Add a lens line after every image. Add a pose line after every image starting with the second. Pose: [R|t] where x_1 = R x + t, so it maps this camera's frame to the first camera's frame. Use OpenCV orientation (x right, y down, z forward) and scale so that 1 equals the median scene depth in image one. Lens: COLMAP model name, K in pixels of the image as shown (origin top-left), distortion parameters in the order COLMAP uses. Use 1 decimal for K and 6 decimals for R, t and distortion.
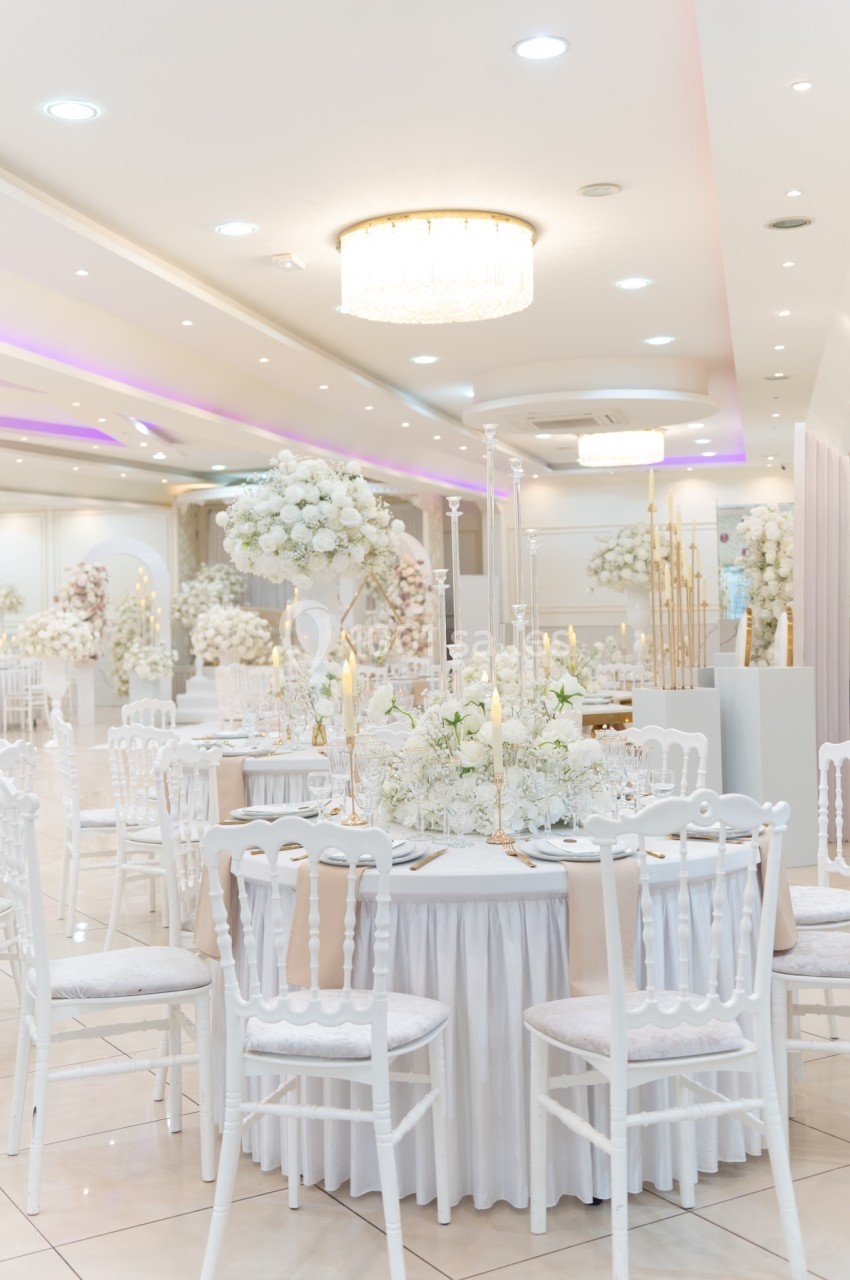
lens RADIAL K [[1436.2, 0, 407.8], [0, 1436.2, 589.4], [0, 0, 1]] dist [0.046031, 0.000000]
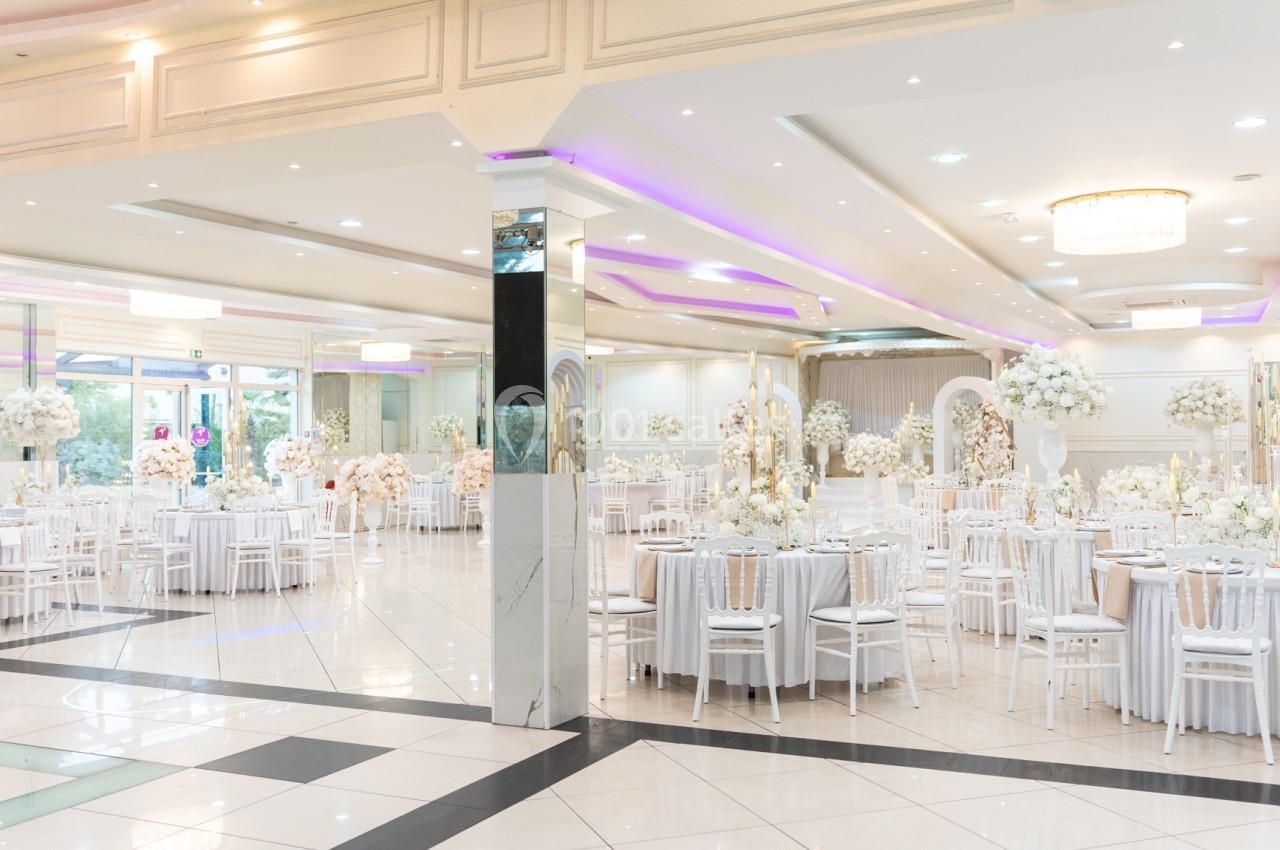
lens RADIAL K [[1202.6, 0, 632.5], [0, 1202.6, 419.9], [0, 0, 1]] dist [-0.014293, 0.000000]
pose [[0.977356, 0.010674, -0.211334, -0.088706], [-0.009746, 0.999938, 0.005431, -0.004910], [0.211378, -0.003248, 0.977399, -0.153204]]
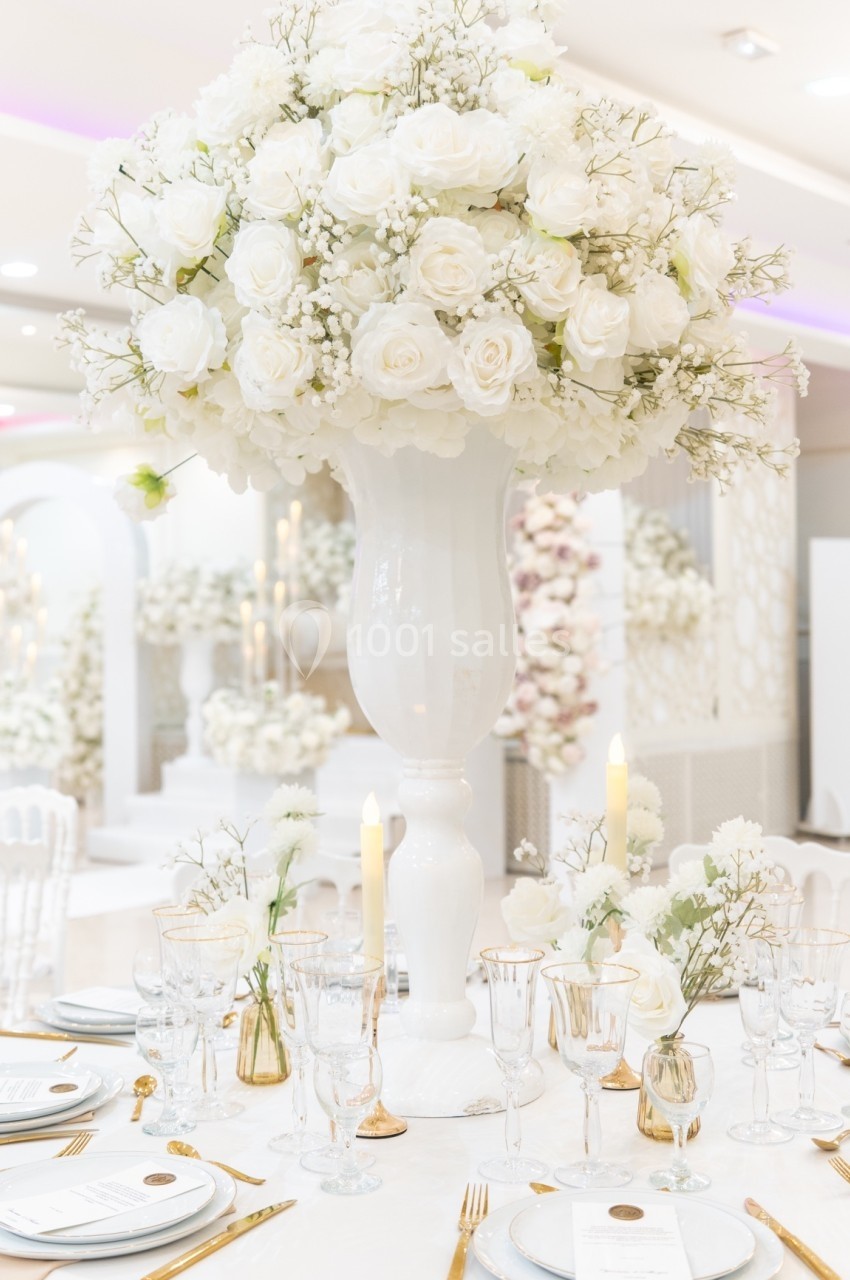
lens RADIAL K [[1702.1, 0, 426.3], [0, 1702.1, 635.0], [0, 0, 1]] dist [0.044958, 0.000000]
pose [[0.913486, 0.010919, -0.406723, 0.161401], [-0.001711, 0.999734, 0.022997, 0.008651], [0.406866, -0.020312, 0.913262, 0.571766]]
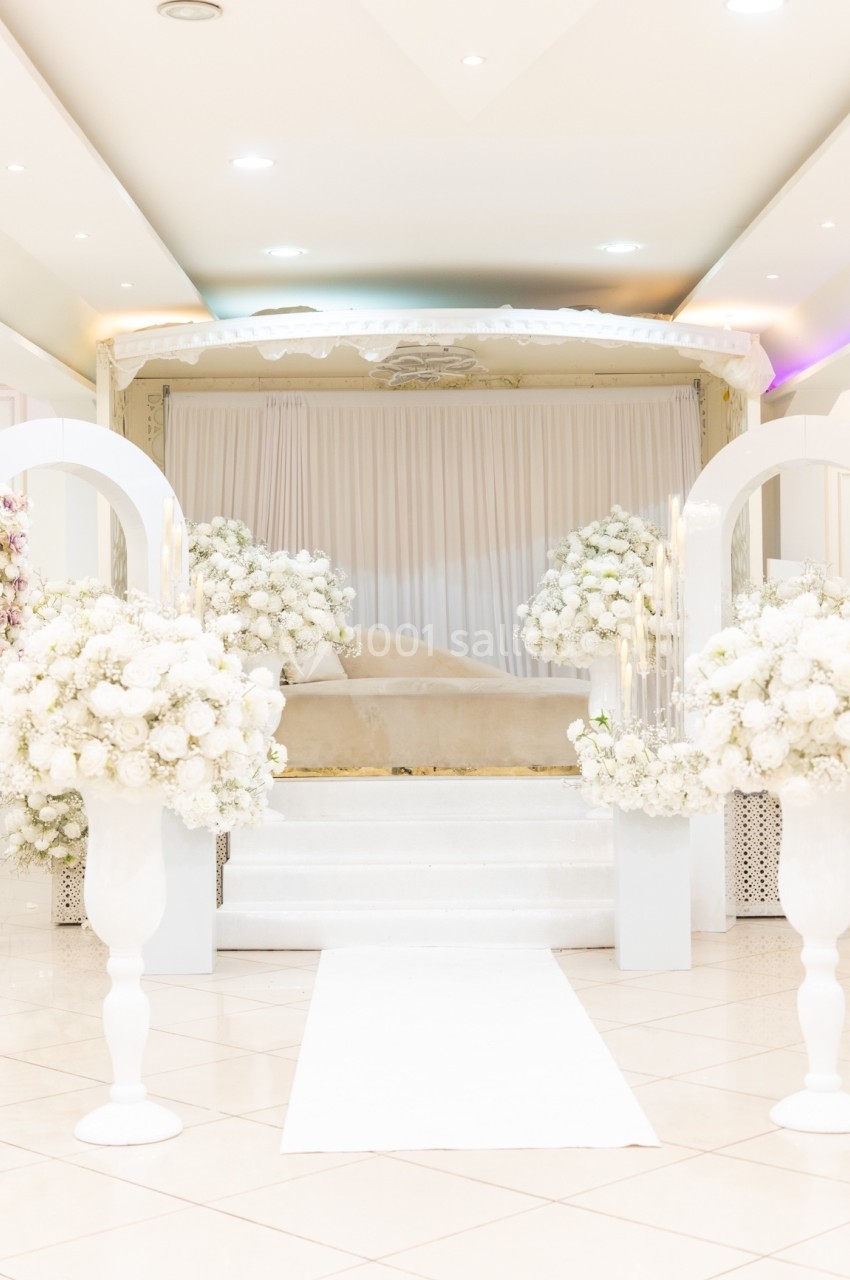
lens RADIAL K [[1885.5, 0, 421.3], [0, 1885.5, 644.5], [0, 0, 1]] dist [-0.006771, 0.000000]
pose [[0.971604, 0.013999, 0.236197, -0.238002], [-0.016092, 0.999846, 0.006935, 0.015732], [-0.236064, -0.010539, 0.971680, 0.571838]]
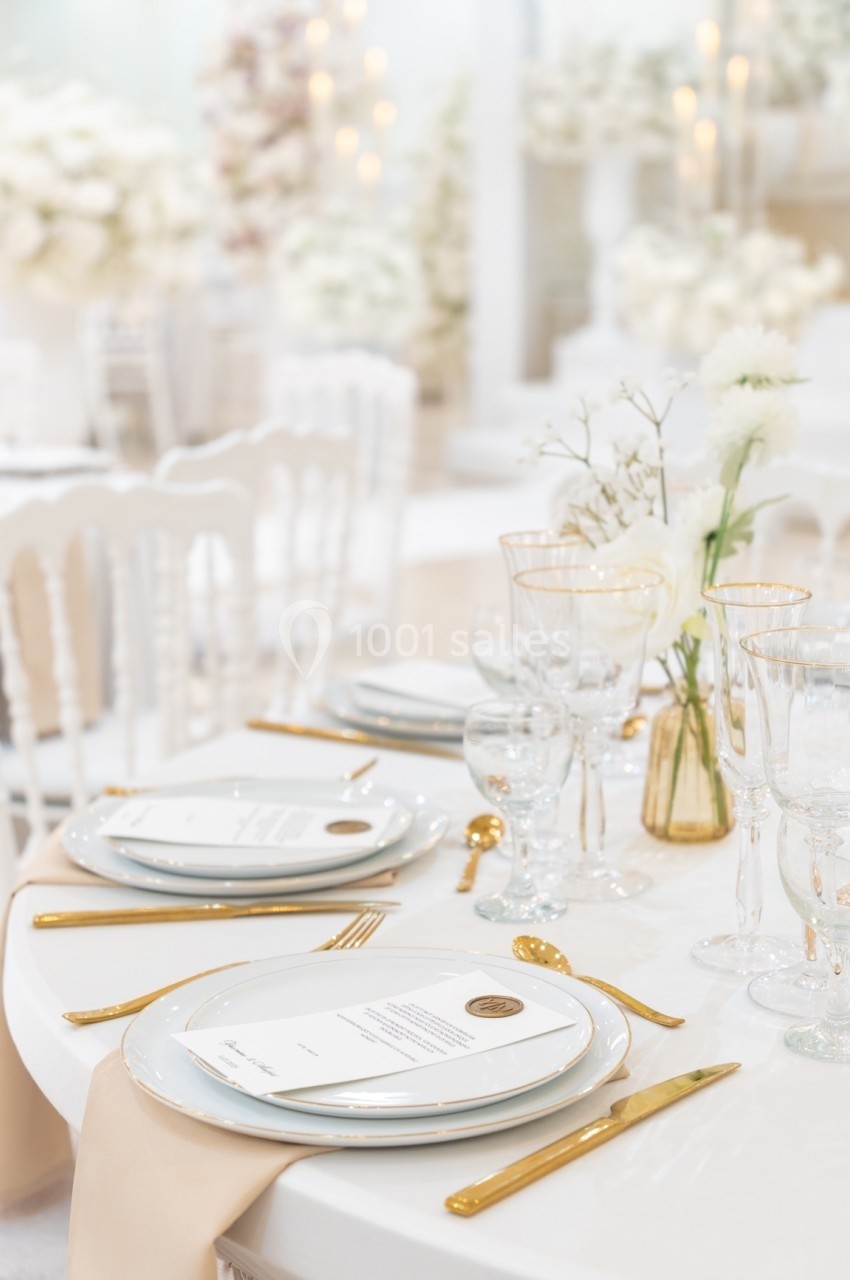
lens RADIAL K [[2404.5, 0, 426.4], [0, 2404.5, 636.9], [0, 0, 1]] dist [0.032391, 0.000000]
pose [[0.807878, 0.127916, -0.575300, 0.147692], [-0.003164, 0.977088, 0.212810, 0.014716], [0.589341, -0.170105, 0.789773, 0.596628]]
